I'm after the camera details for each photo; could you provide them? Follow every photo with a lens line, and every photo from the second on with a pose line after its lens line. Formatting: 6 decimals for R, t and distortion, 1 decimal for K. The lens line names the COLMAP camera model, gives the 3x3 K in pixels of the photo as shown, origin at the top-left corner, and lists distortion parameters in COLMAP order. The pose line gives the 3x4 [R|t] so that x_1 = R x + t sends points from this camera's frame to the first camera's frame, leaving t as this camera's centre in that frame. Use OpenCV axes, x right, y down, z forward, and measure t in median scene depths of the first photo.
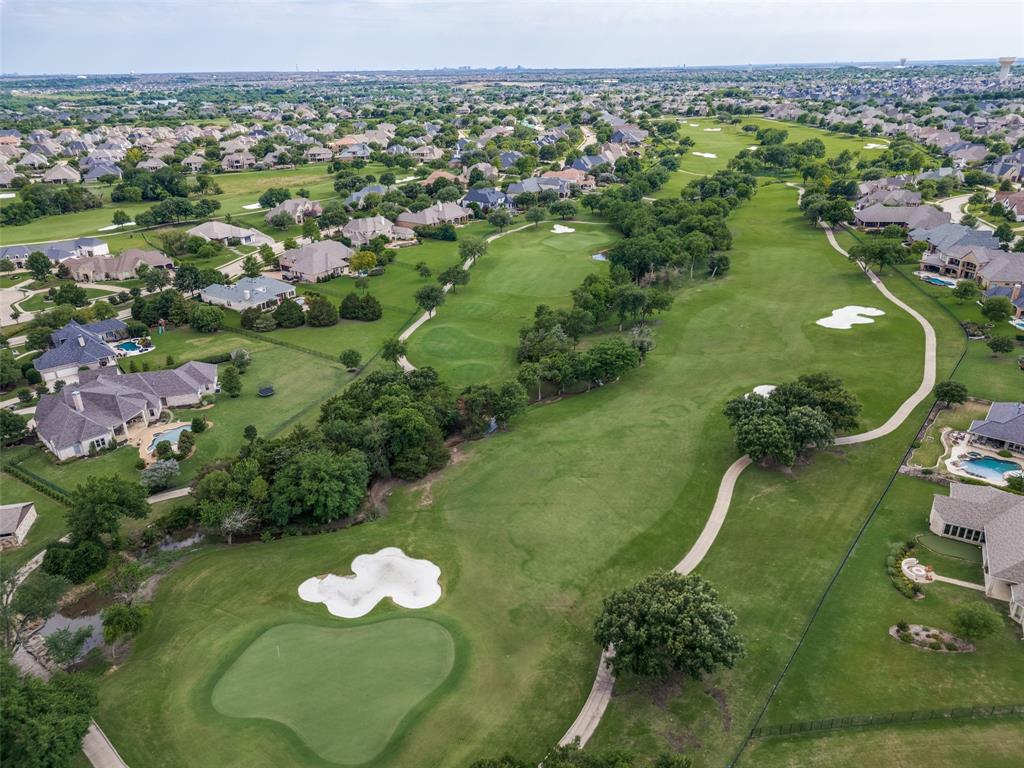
lens RADIAL K [[677.5, 0, 512.0], [0, 677.5, 384.0], [0, 0, 1]] dist [0.007613, 0.001949]
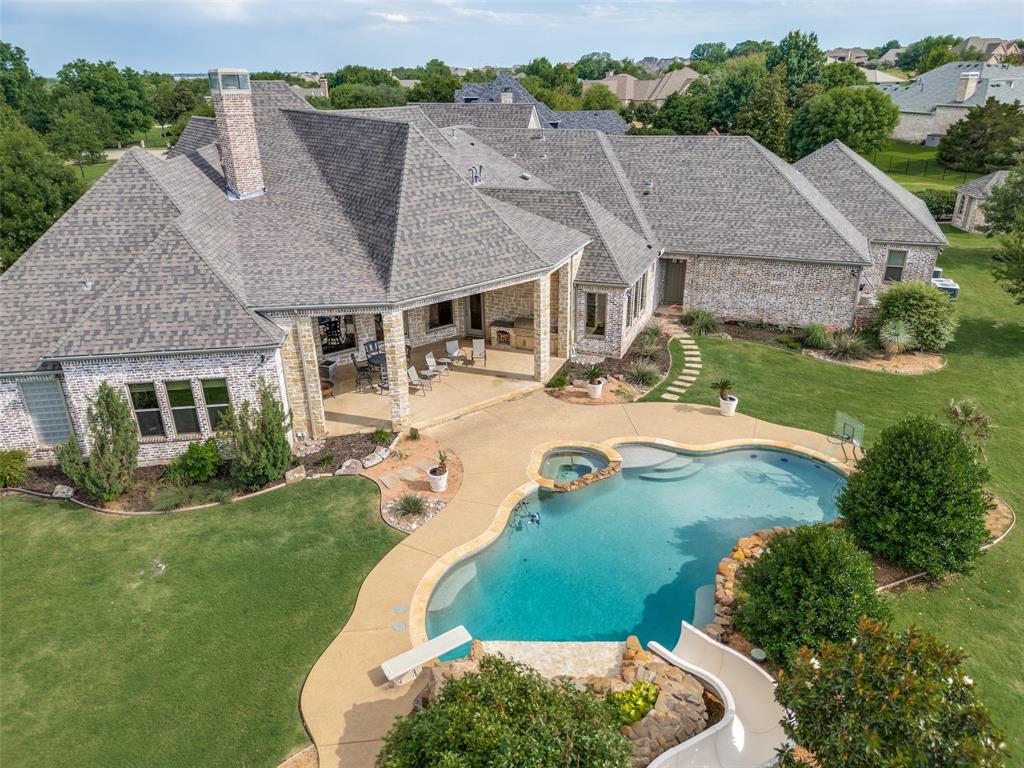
lens RADIAL K [[677.5, 0, 512.0], [0, 677.5, 384.0], [0, 0, 1]] dist [0.007613, 0.001949]
pose [[0.742812, 0.258597, -0.617542, -0.425672], [-0.252561, 0.962478, 0.099245, 0.046429], [0.620035, 0.082247, 0.780251, 0.834813]]
